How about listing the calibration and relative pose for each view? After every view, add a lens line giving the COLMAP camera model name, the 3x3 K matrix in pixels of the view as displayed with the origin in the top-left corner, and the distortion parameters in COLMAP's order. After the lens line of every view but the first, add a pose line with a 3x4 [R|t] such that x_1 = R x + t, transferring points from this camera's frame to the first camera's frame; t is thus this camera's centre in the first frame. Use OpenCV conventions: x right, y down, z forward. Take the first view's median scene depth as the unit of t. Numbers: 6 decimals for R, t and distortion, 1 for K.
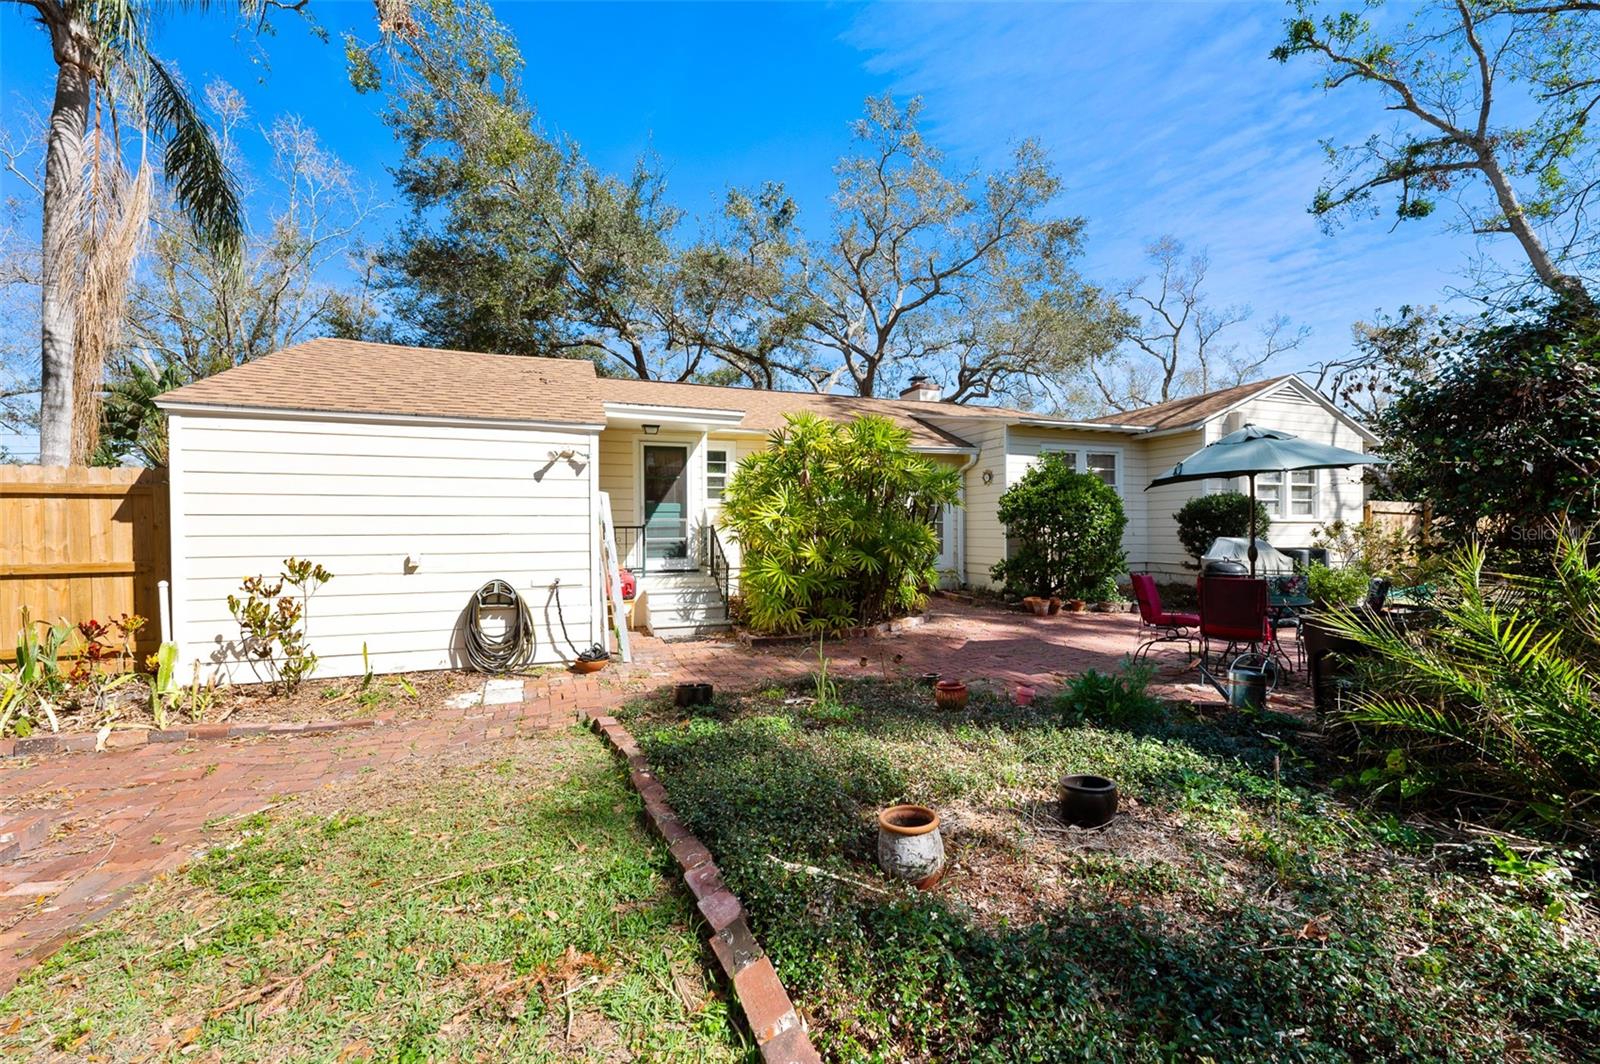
lens RADIAL K [[630.1, 0, 805.3], [0, 630.1, 530.5], [0, 0, 1]] dist [0.000098, 0.000392]
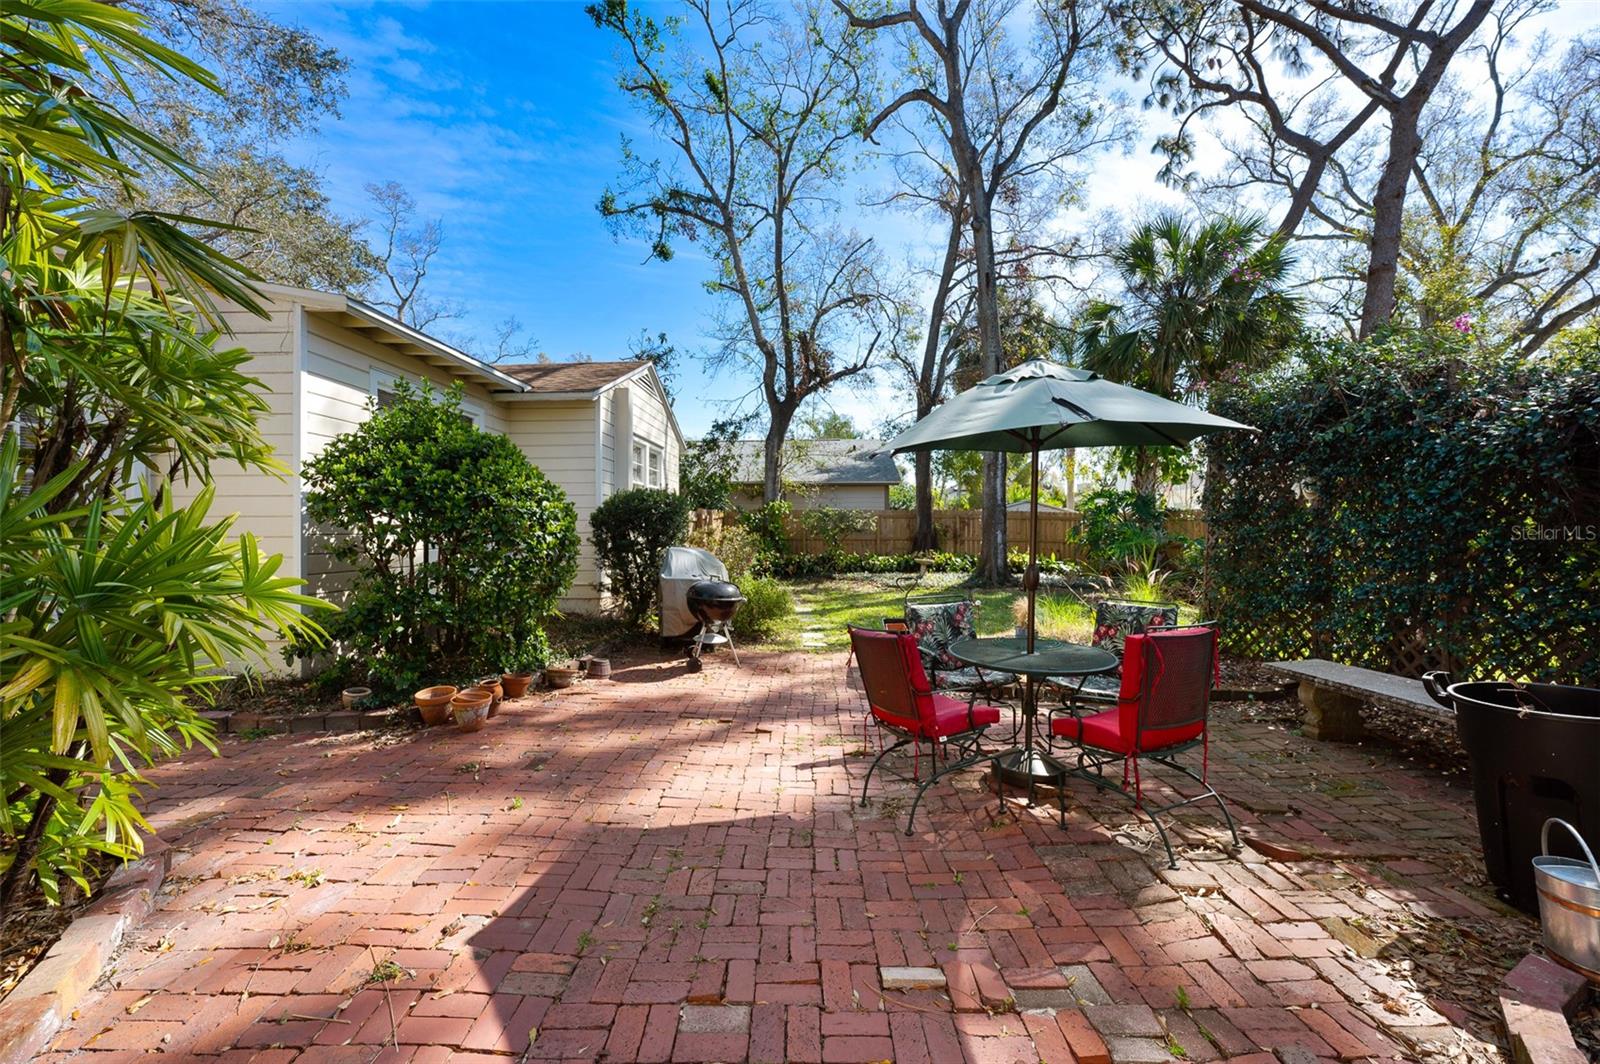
lens RADIAL K [[630.1, 0, 802.1], [0, 630.1, 529.7], [0, 0, 1]] dist [0.000098, 0.000392]
pose [[0.380950, 0.007701, 0.924563, 0.030402], [0.004259, 0.999940, -0.010084, -0.000927], [-0.924586, 0.007779, 0.380895, 0.378231]]
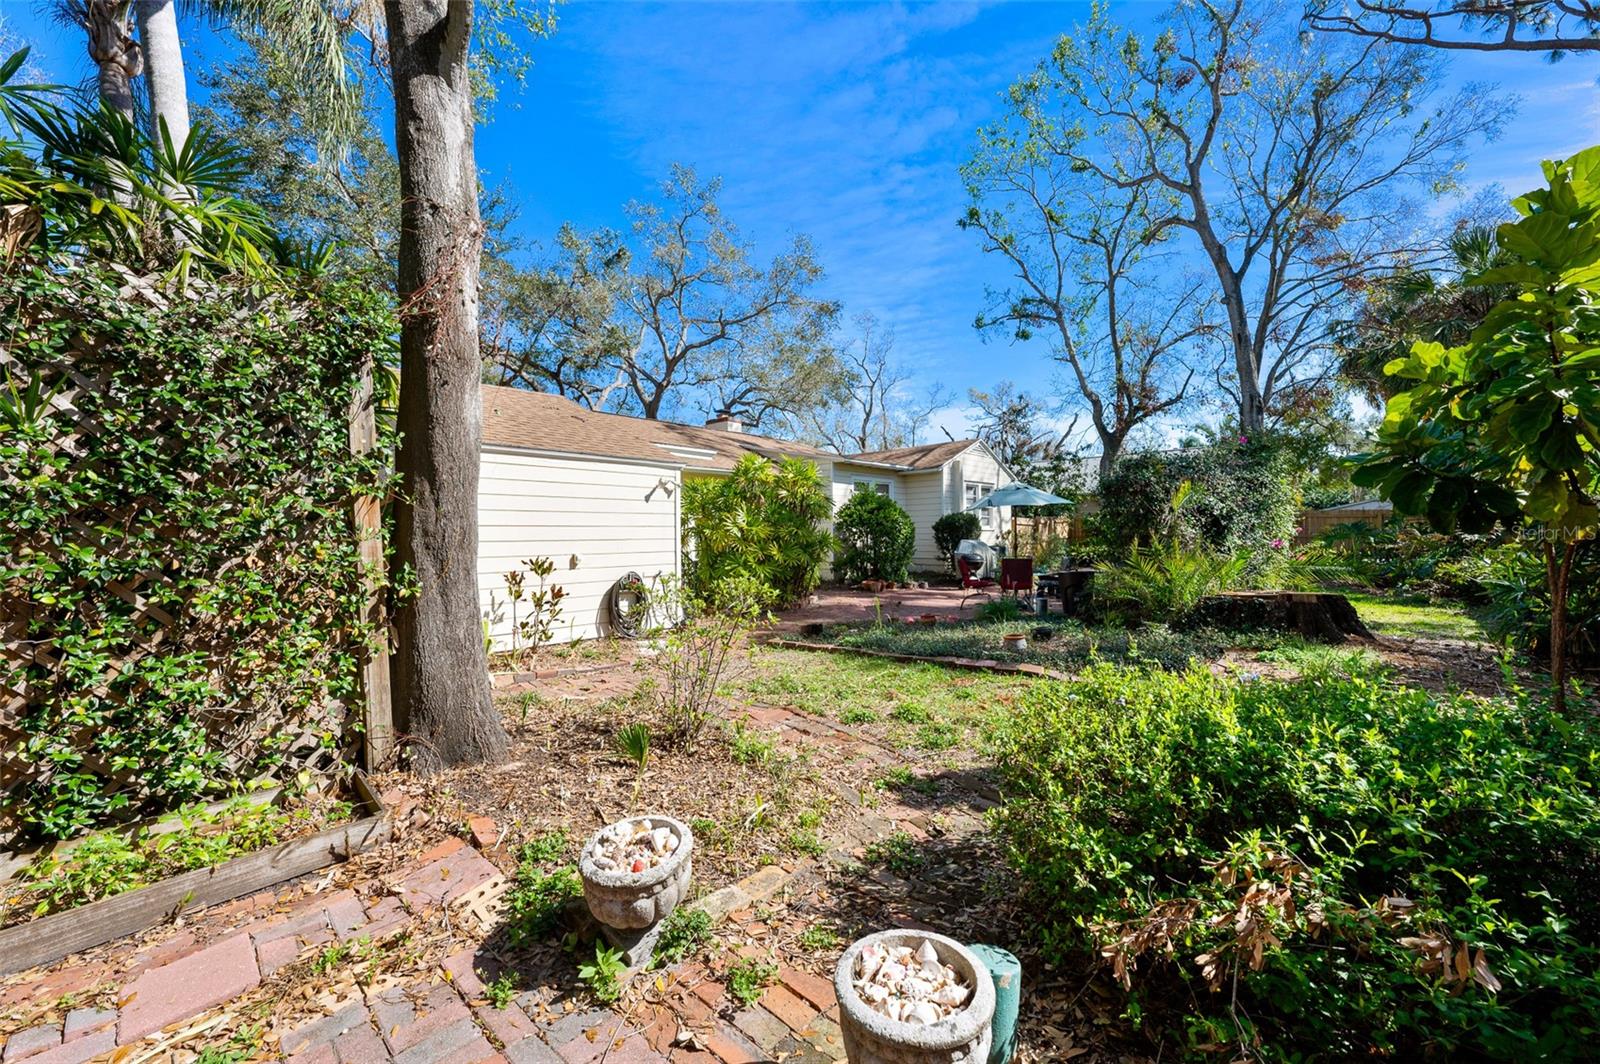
lens RADIAL K [[630.1, 0, 799.4], [0, 630.1, 532.8], [0, 0, 1]] dist [0.000098, 0.000392]
pose [[0.885876, -0.002442, 0.463916, -0.303810], [0.007095, 0.999941, -0.008285, 0.001944], [-0.463868, 0.010631, 0.885840, -0.160329]]
